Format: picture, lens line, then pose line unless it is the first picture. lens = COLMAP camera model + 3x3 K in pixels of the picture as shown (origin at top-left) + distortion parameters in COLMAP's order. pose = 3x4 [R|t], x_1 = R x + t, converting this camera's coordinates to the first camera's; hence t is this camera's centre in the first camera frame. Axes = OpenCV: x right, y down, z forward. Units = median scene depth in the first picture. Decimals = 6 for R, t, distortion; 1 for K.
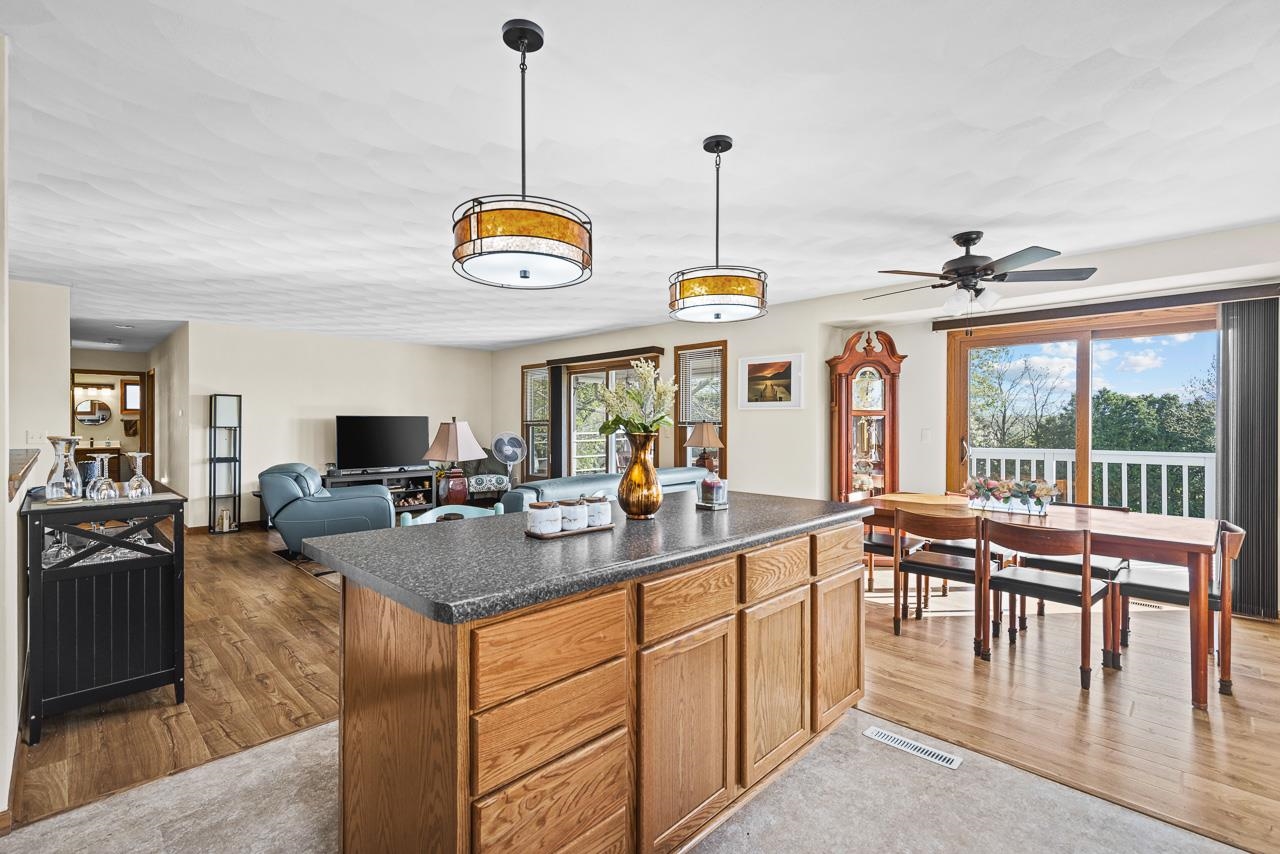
lens RADIAL K [[577.9, 0, 633.6], [0, 577.9, 428.3], [0, 0, 1]] dist [-0.000081, 0.000443]
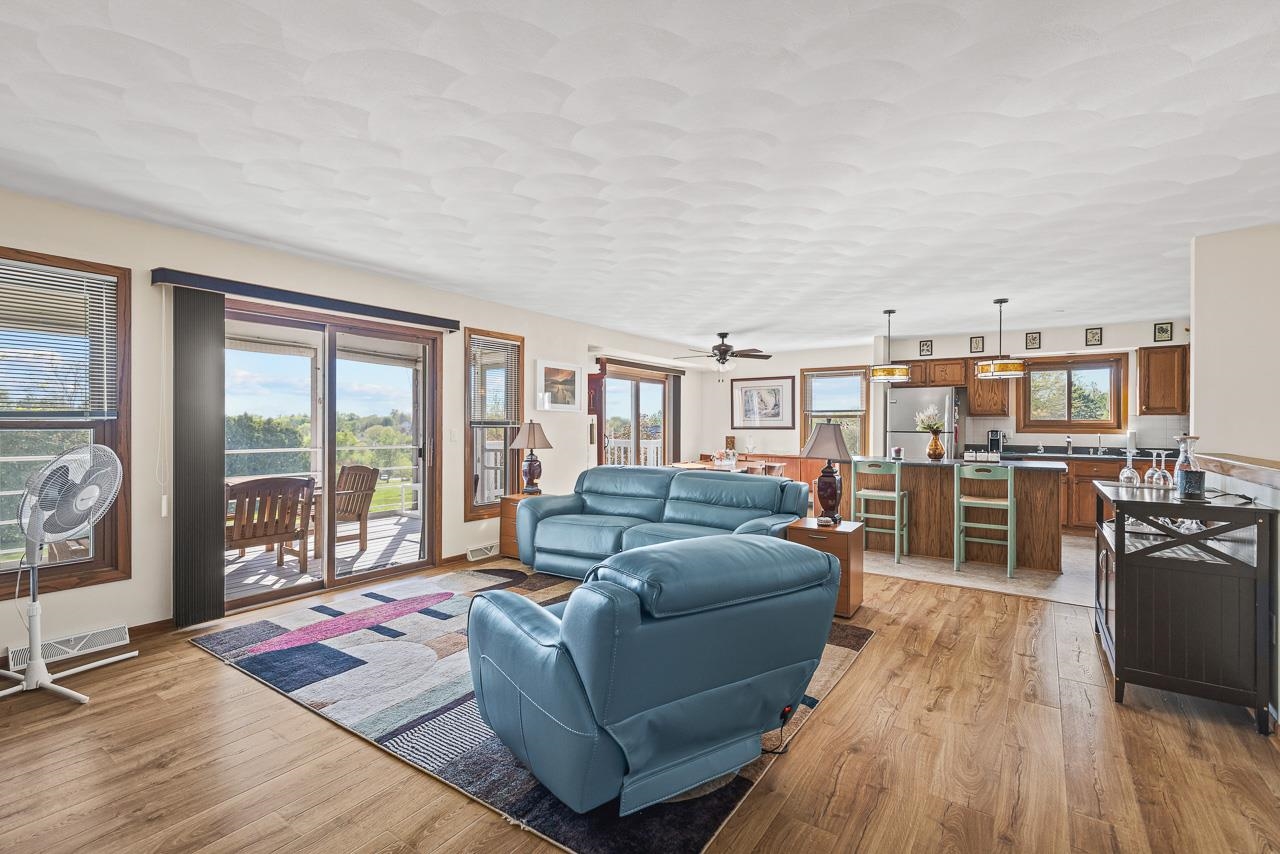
lens RADIAL K [[577.9, 0, 640.3], [0, 577.9, 425.4], [0, 0, 1]] dist [-0.000081, 0.000443]
pose [[-0.179739, -0.001815, 0.983713, -0.967781], [0.002062, 0.999995, 0.002221, -0.008269], [-0.983712, 0.002428, -0.179735, 1.154683]]
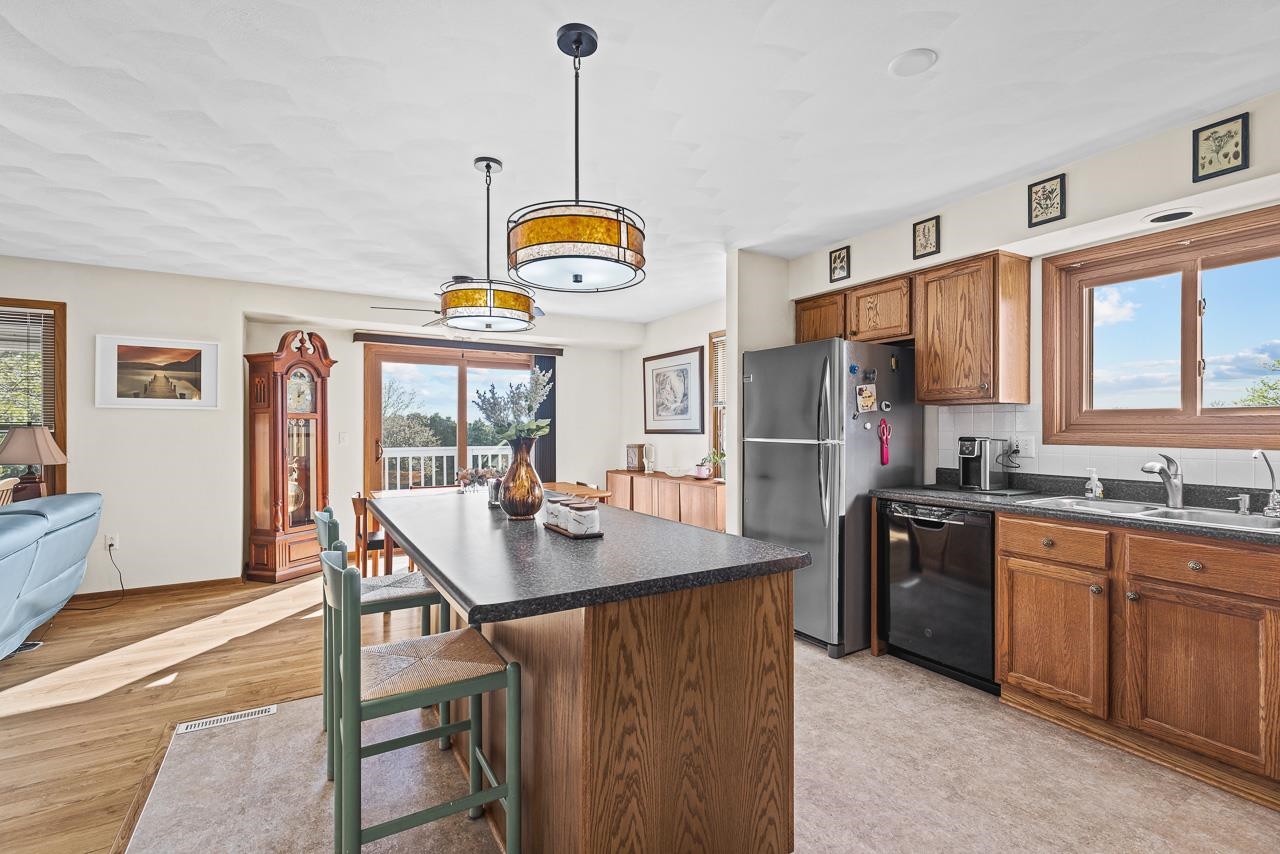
lens RADIAL K [[577.9, 0, 638.8], [0, 577.9, 429.2], [0, 0, 1]] dist [-0.000081, 0.000443]
pose [[0.248393, -0.003688, 0.968652, -0.382472], [0.006780, 0.999975, 0.002069, -0.003196], [-0.968636, 0.006053, 0.248412, 0.221543]]
